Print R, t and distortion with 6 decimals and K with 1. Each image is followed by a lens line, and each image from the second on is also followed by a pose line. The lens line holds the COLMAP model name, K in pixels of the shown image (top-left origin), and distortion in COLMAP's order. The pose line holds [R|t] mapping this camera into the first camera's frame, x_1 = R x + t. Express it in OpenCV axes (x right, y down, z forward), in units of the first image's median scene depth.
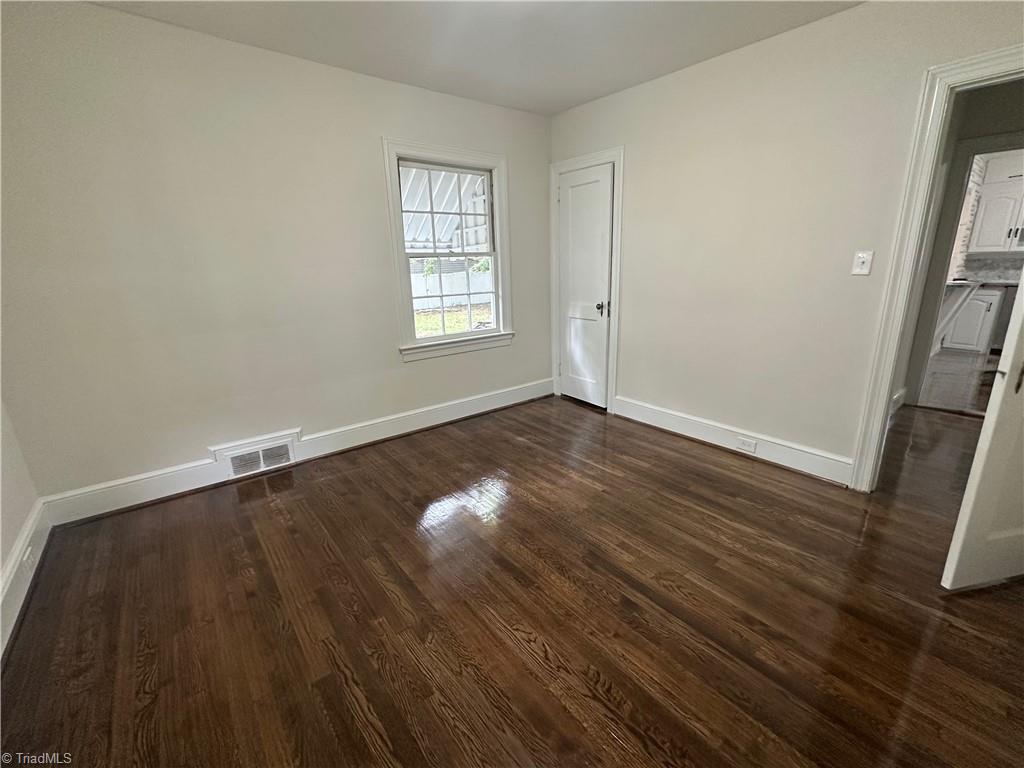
lens RADIAL K [[443.3, 0, 521.4], [0, 443.3, 384.9], [0, 0, 1]] dist [-0.000497, 0.000284]
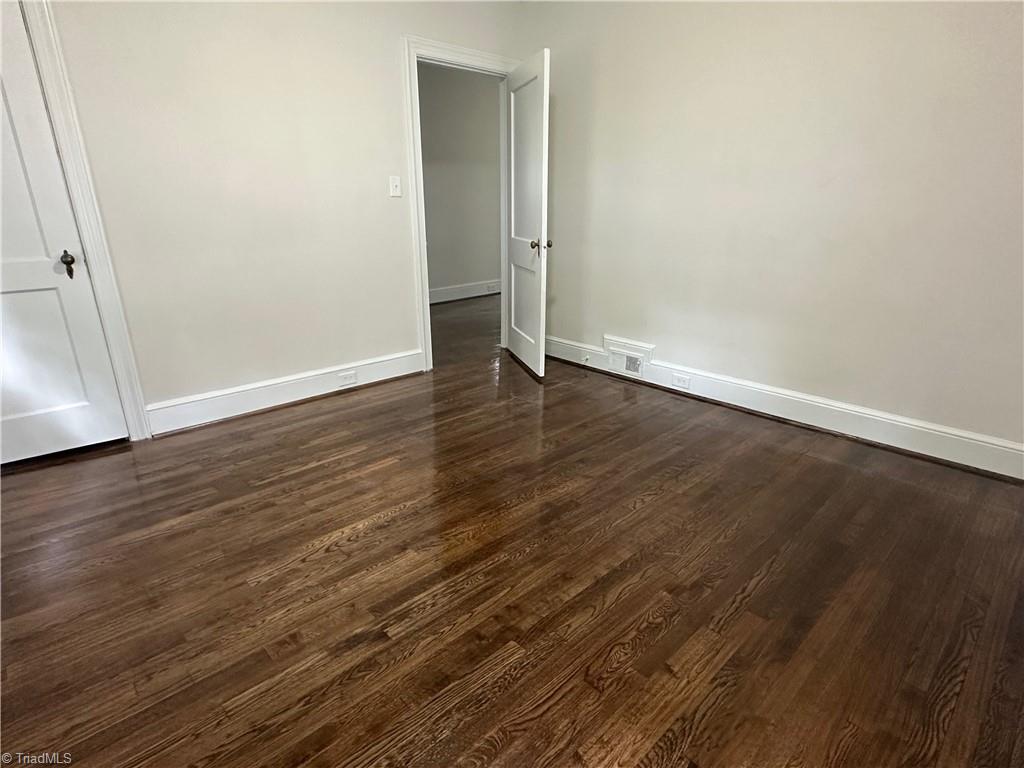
lens RADIAL K [[540.7, 0, 509.9], [0, 540.7, 391.3], [0, 0, 1]] dist [-0.005377, 0.001497]
pose [[-0.069433, -0.317521, 0.945706, -0.689768], [0.264246, 0.908277, 0.324355, -0.138319], [-0.961953, 0.272420, 0.020839, 0.696595]]
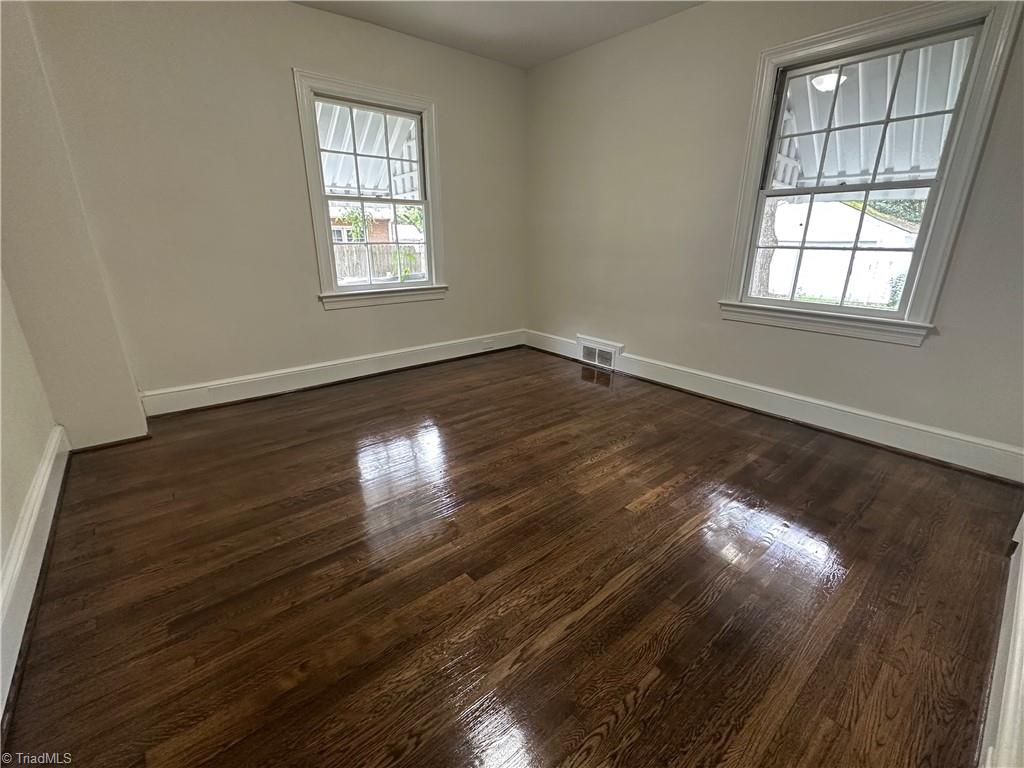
lens RADIAL K [[443.3, 0, 509.8], [0, 443.3, 377.2], [0, 0, 1]] dist [-0.000497, 0.000284]
pose [[0.001335, 0.322671, -0.946510, 0.756384], [-0.273548, 0.910527, 0.310018, -0.128056], [0.961857, 0.258502, 0.089481, 0.644480]]
